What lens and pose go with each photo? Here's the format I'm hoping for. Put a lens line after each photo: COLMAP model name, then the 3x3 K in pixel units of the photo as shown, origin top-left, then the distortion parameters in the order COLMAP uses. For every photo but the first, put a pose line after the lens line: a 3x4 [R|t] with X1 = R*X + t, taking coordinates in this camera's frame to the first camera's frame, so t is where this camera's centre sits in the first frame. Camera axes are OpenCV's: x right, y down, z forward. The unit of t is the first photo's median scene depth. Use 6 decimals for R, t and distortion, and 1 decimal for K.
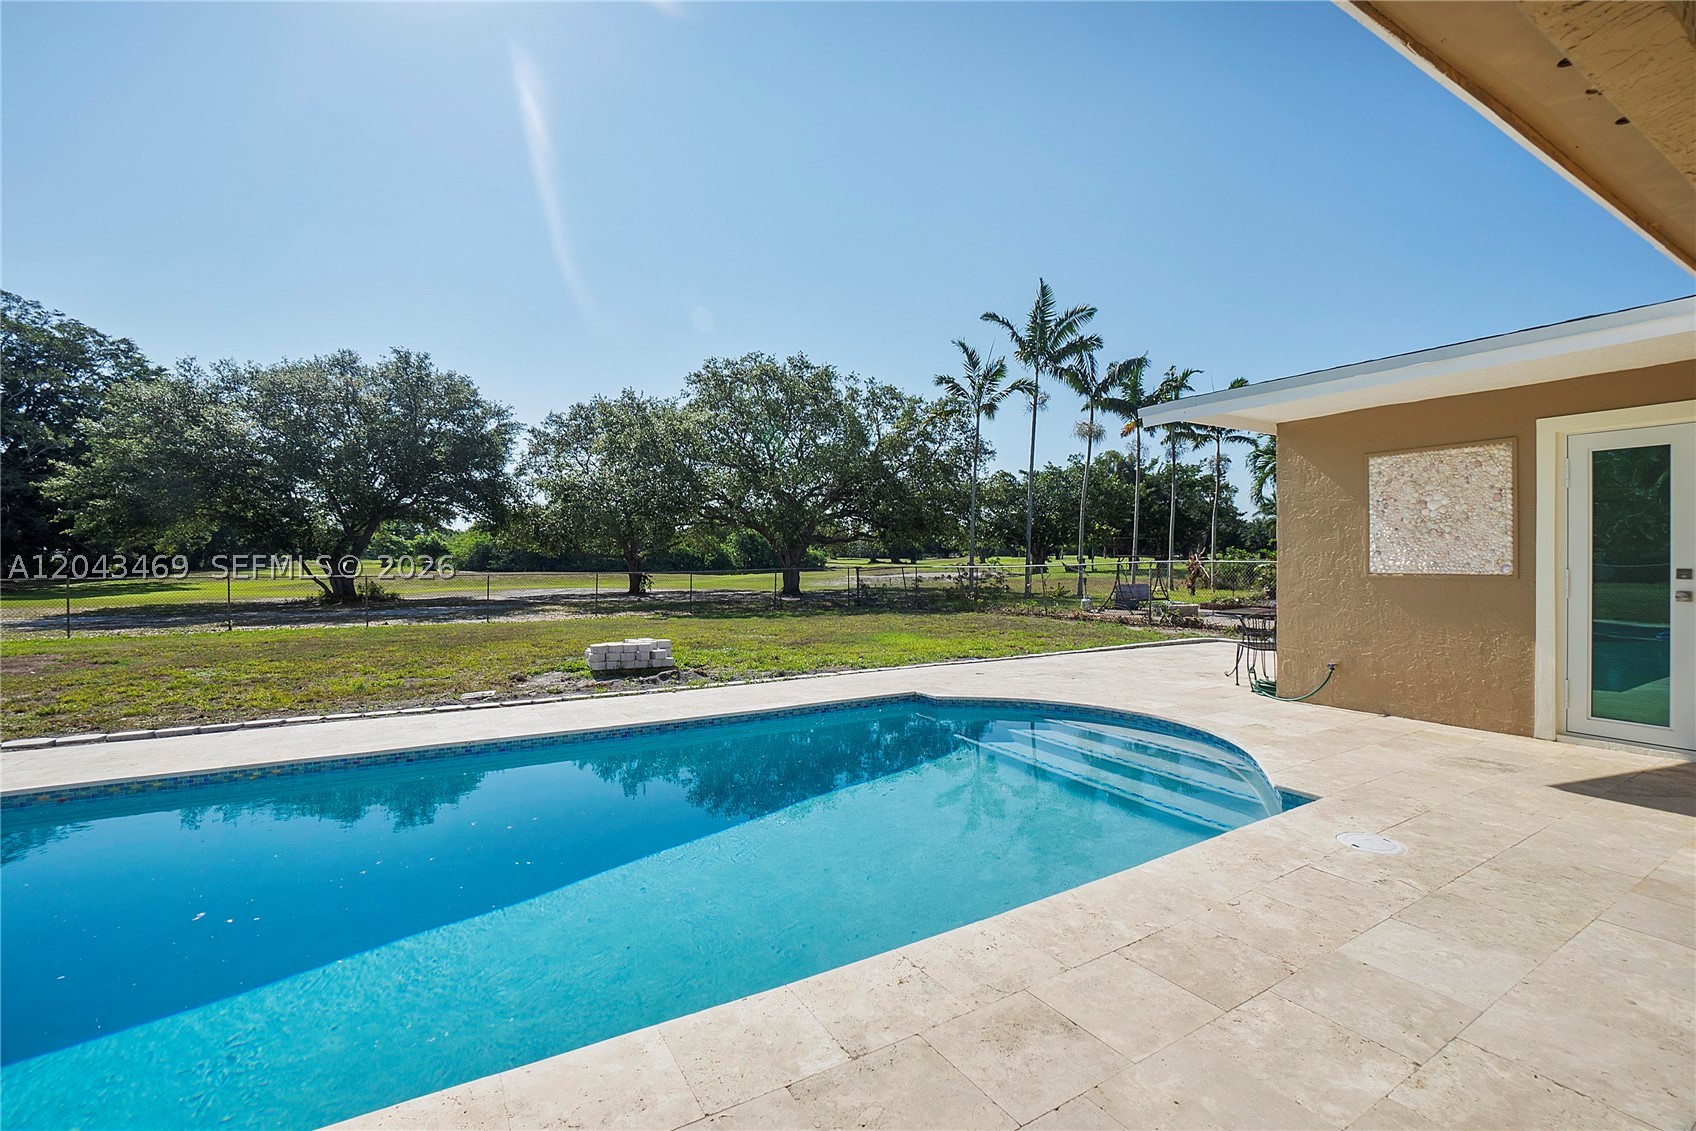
lens RADIAL K [[746.1, 0, 843.8], [0, 746.1, 554.1], [0, 0, 1]] dist [-0.038792, 0.006415]
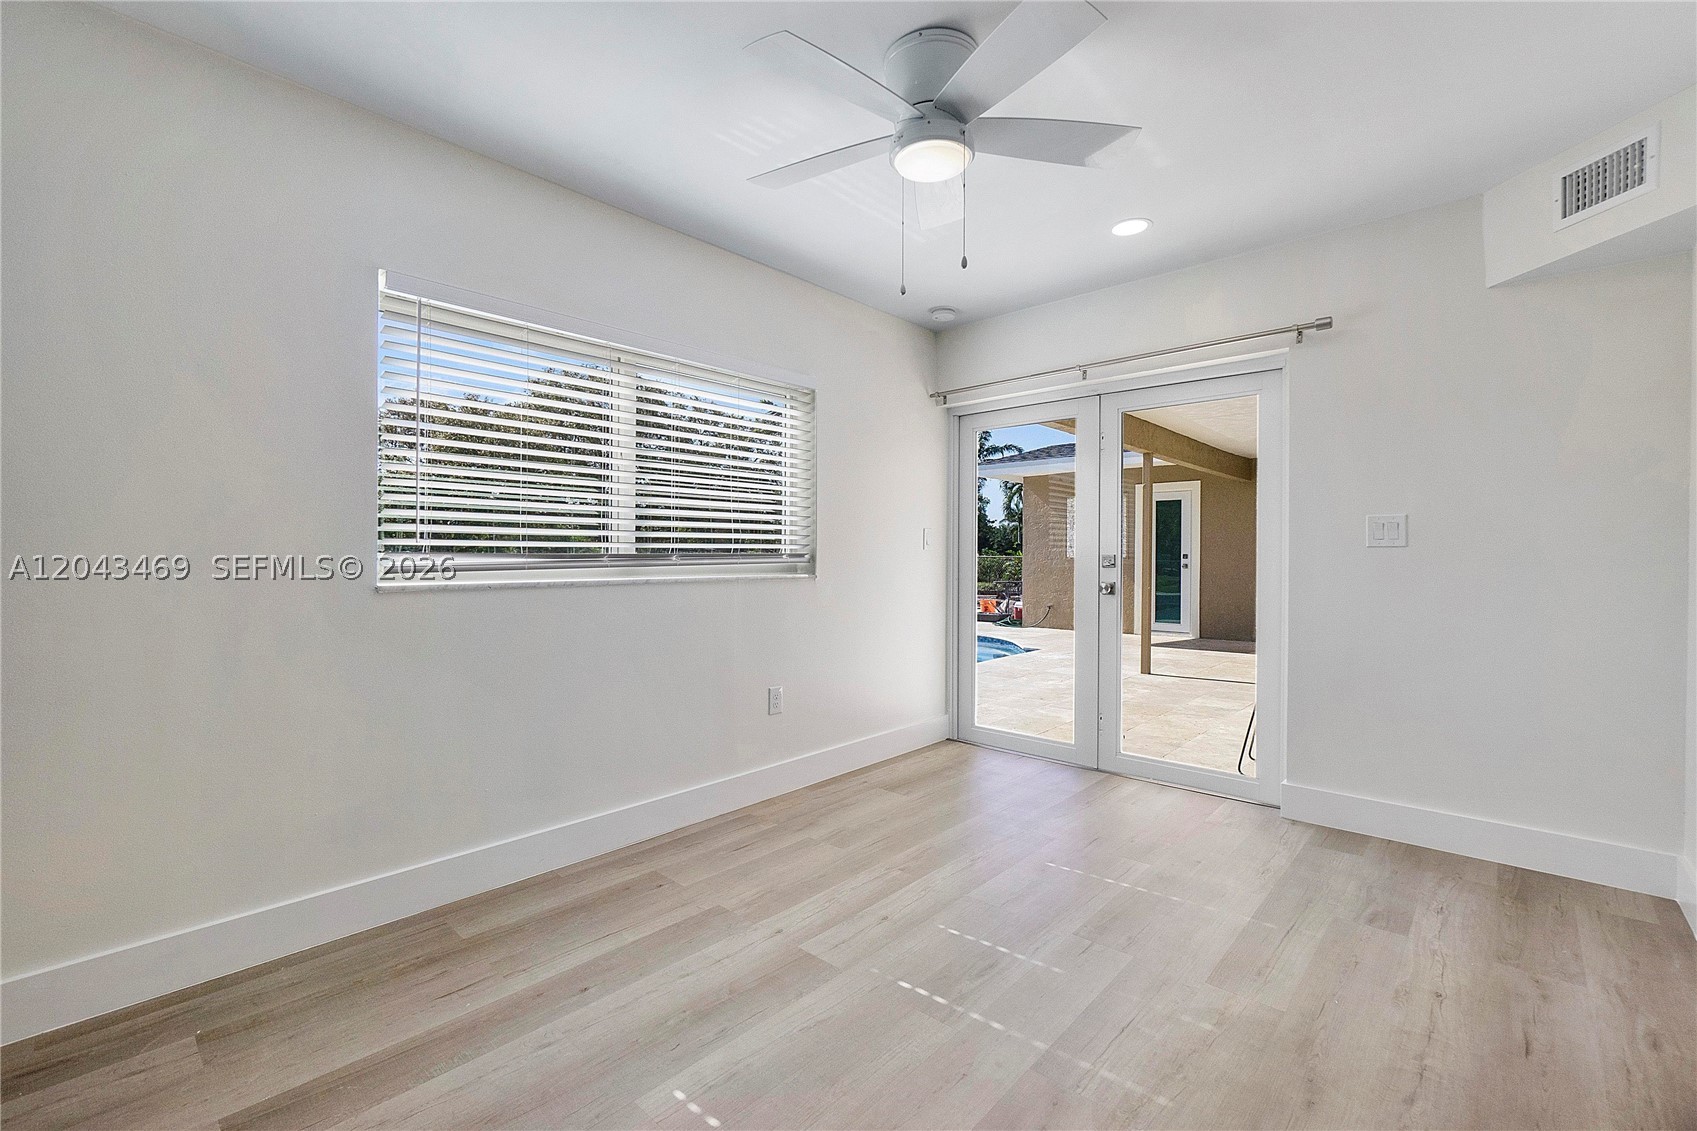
lens RADIAL K [[746.6, 0, 842.3], [0, 746.6, 561.2], [0, 0, 1]] dist [-0.038792, 0.006415]
pose [[0.955595, 0.002748, 0.294671, -0.081836], [-0.005107, 0.999961, 0.007234, 0.004581], [-0.294640, -0.008418, 0.955571, -0.135177]]
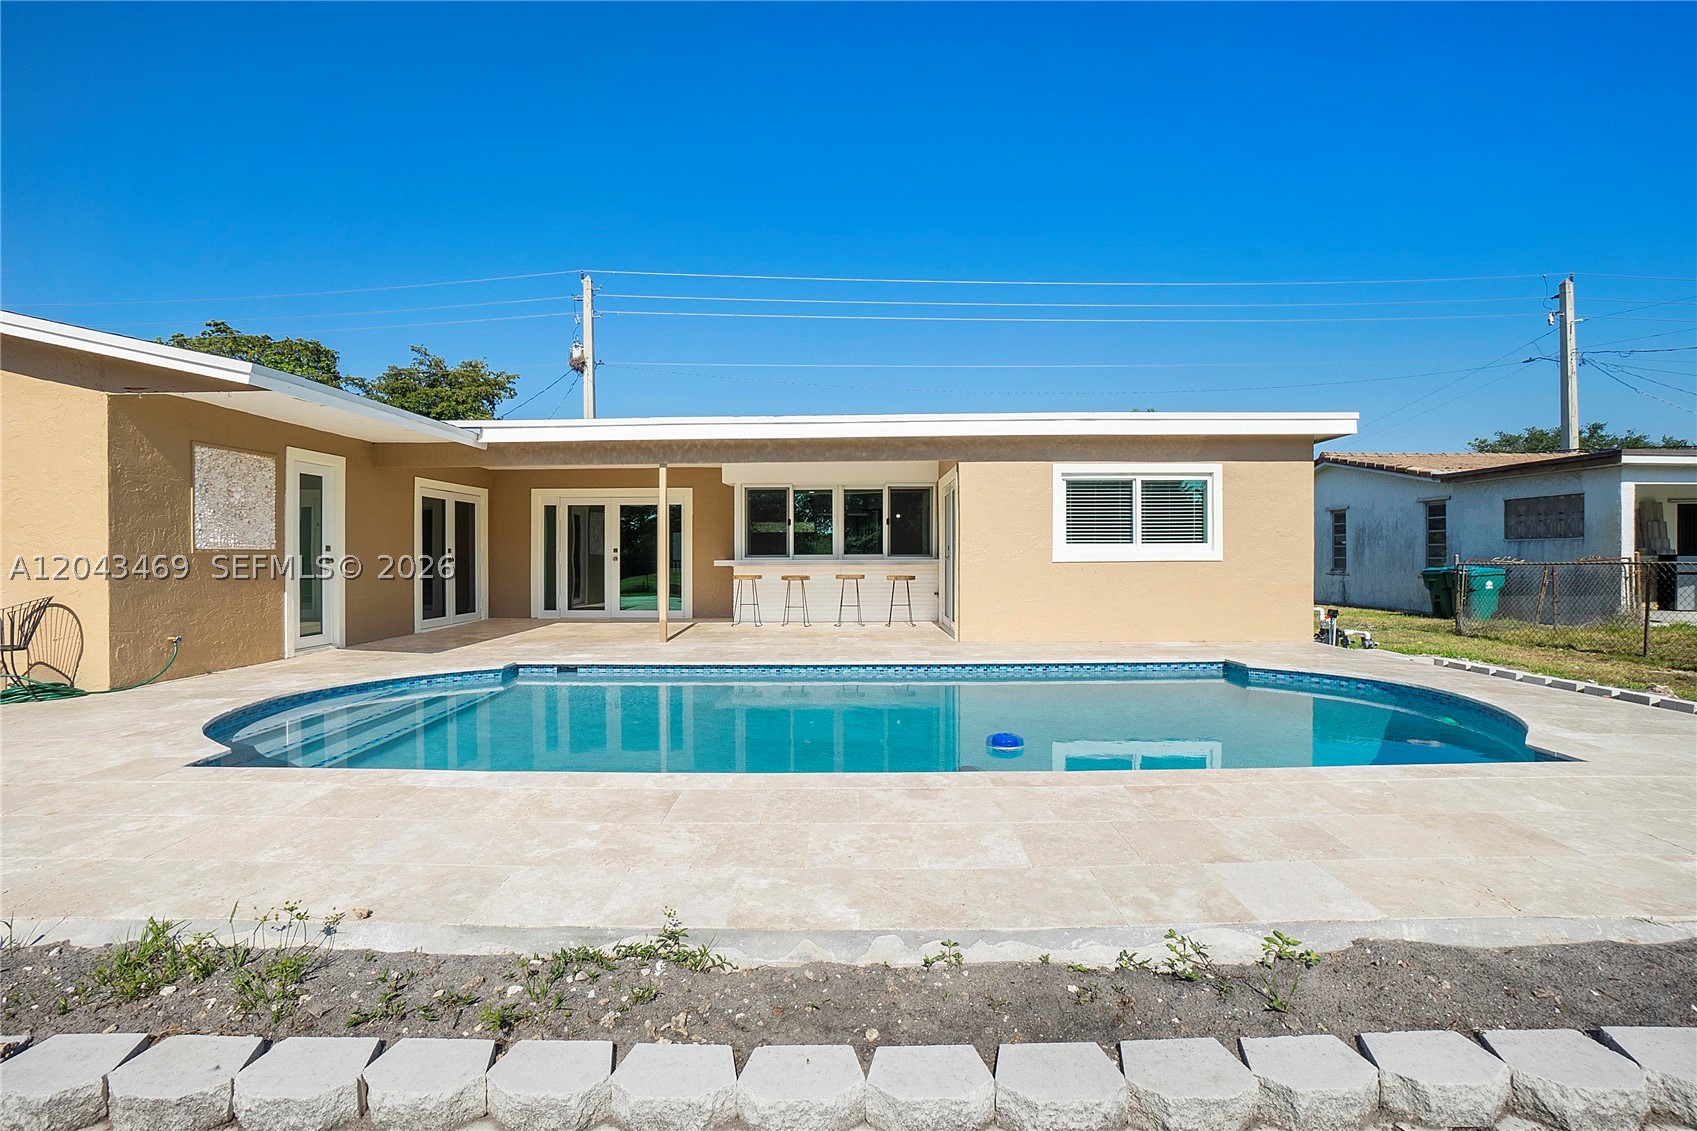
lens RADIAL K [[746.6, 0, 848.2], [0, 746.6, 552.6], [0, 0, 1]] dist [-0.038792, 0.006415]
pose [[-0.844927, 0.011438, 0.534759, -0.136544], [0.007884, 0.999929, -0.008931, 0.009390], [-0.534823, -0.003330, -0.844958, 0.270580]]
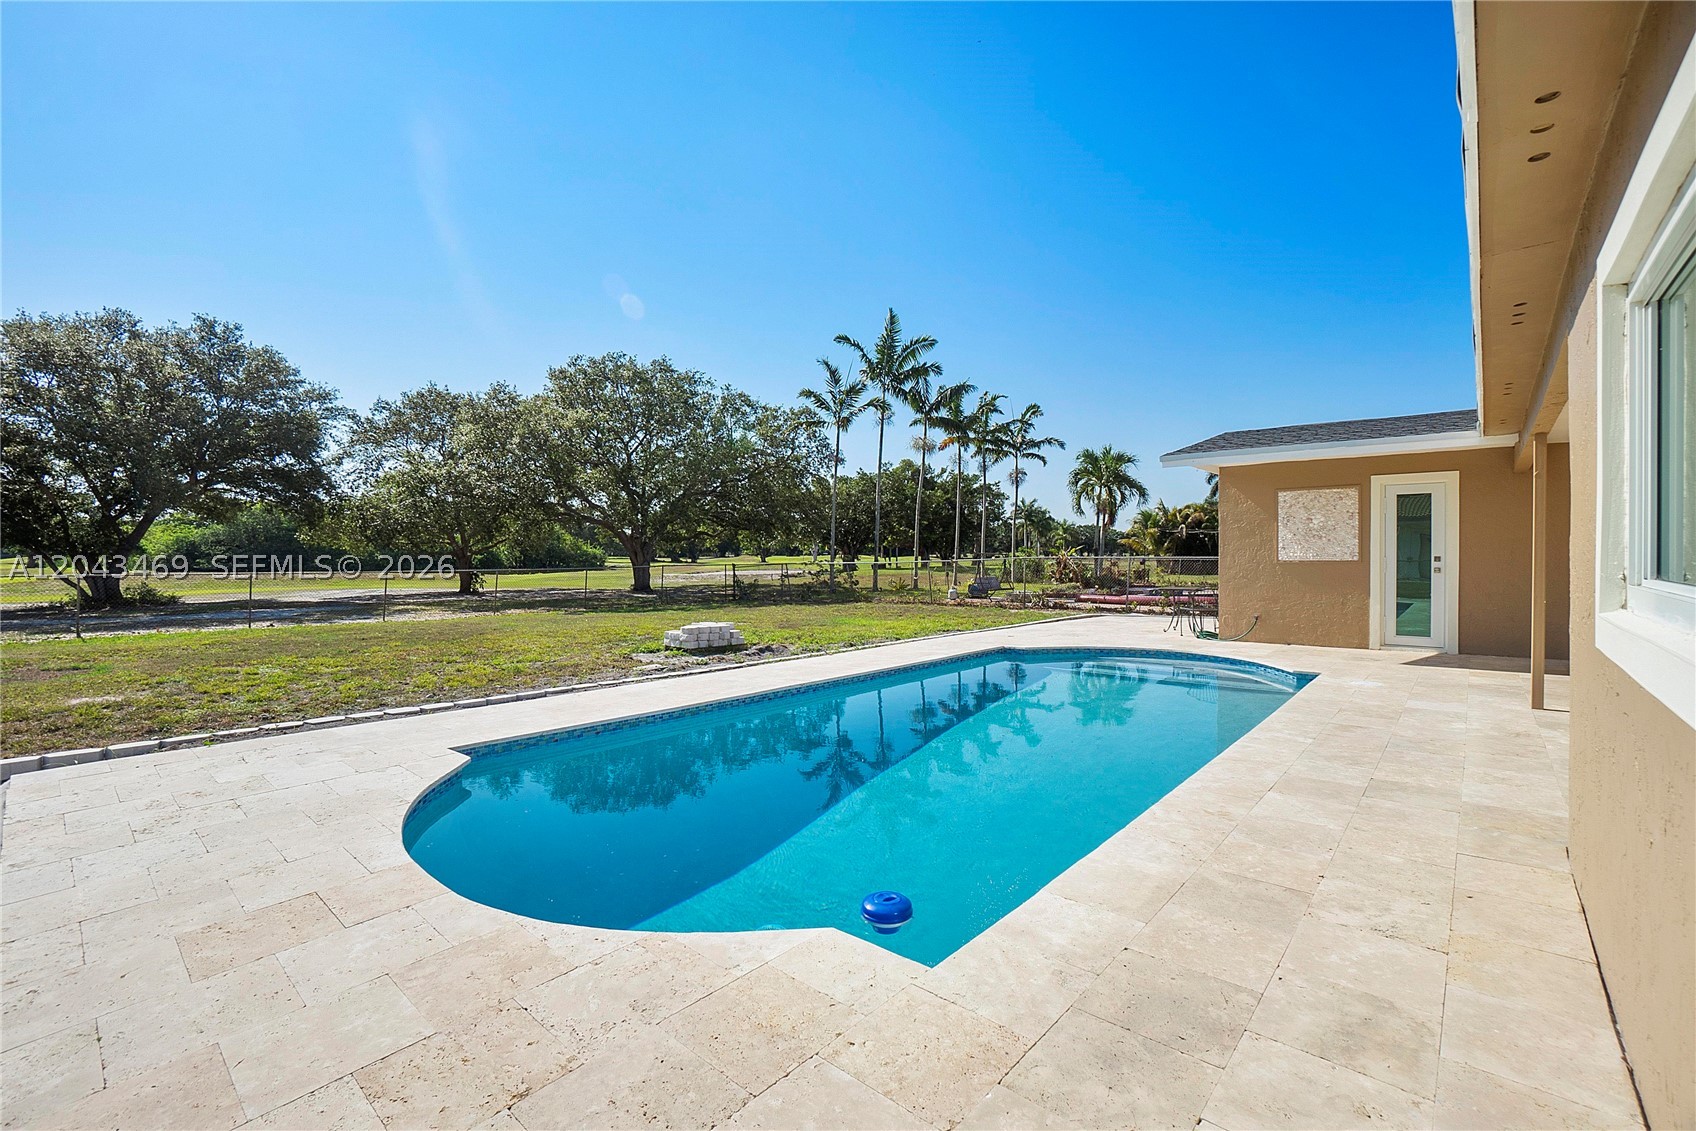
lens RADIAL K [[746.1, 0, 844.3], [0, 746.1, 553.2], [0, 0, 1]] dist [-0.038792, 0.006415]
pose [[0.950674, 0.001602, 0.310188, -0.145931], [-0.001499, 0.999999, -0.000571, 0.002203], [-0.310188, 0.000078, 0.950675, -0.057889]]
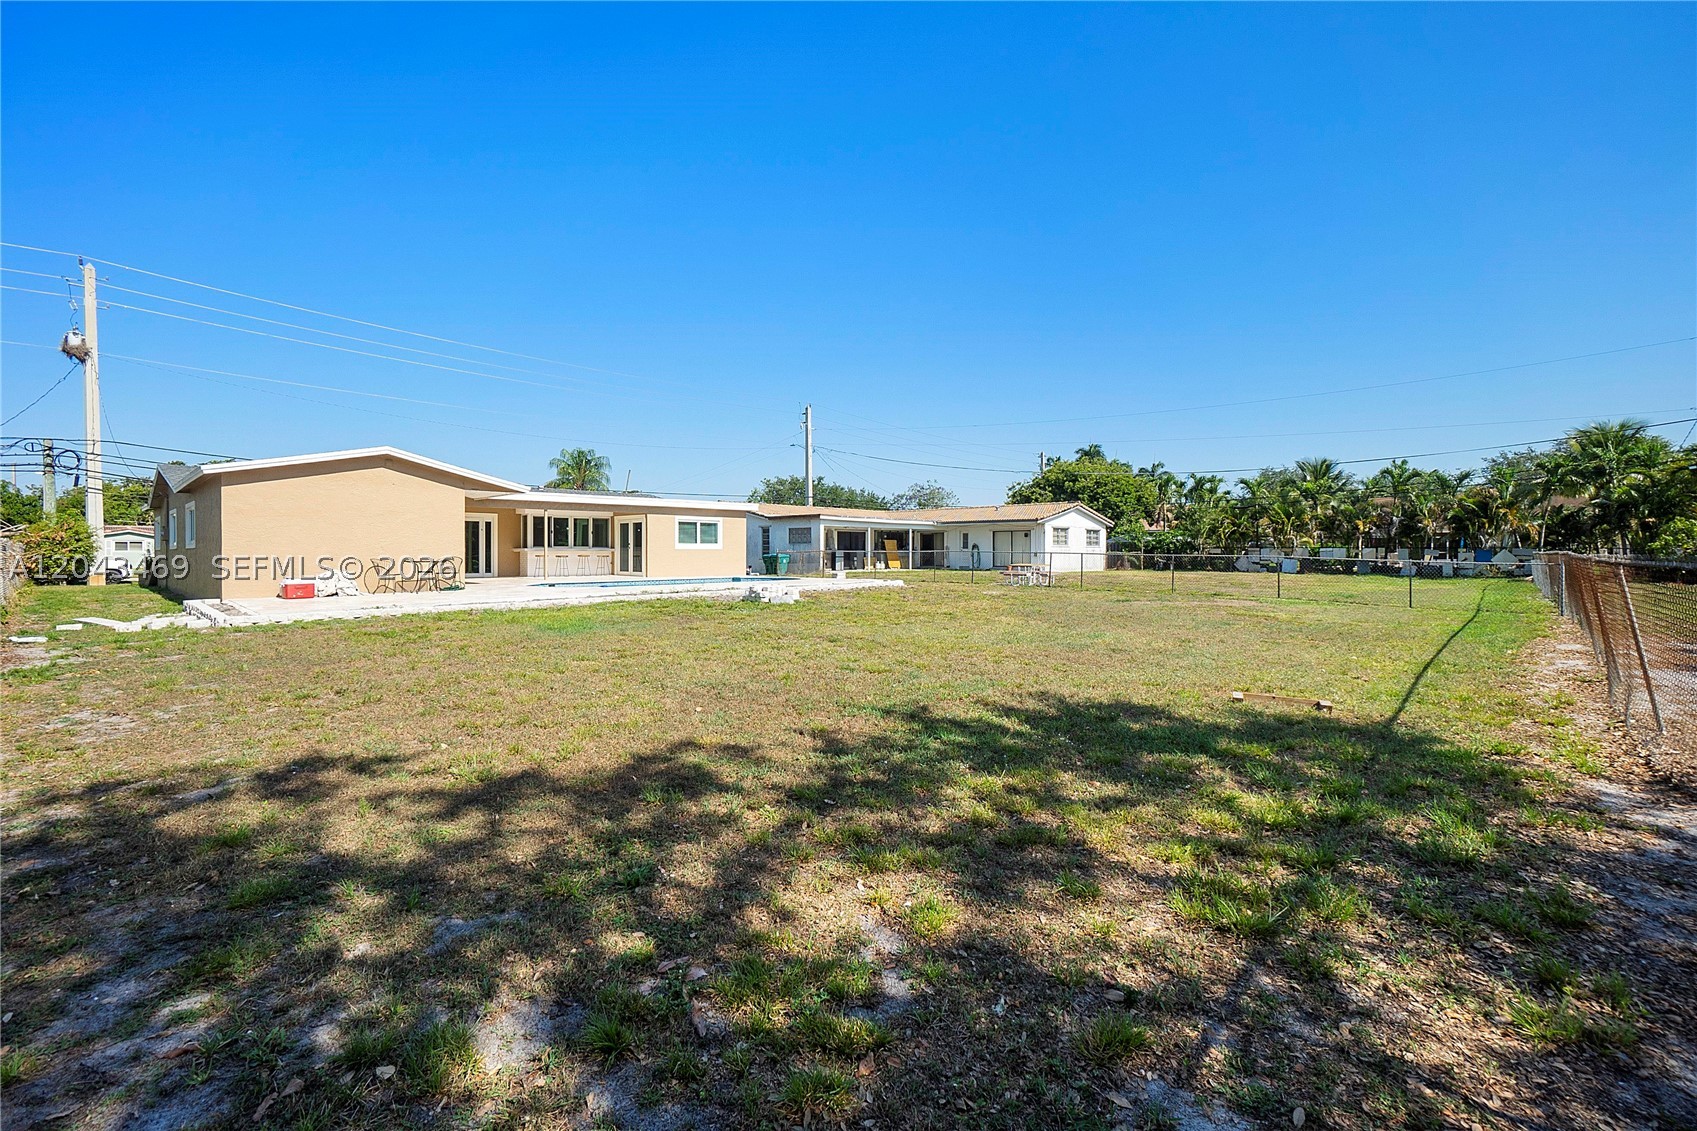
lens RADIAL K [[746.6, 0, 837.4], [0, 746.6, 563.1], [0, 0, 1]] dist [-0.038792, 0.006415]
pose [[-0.967043, 0.010393, -0.254402, -0.012220], [0.007124, 0.999880, 0.013768, 0.016364], [0.254515, 0.011502, -0.967001, 0.846607]]
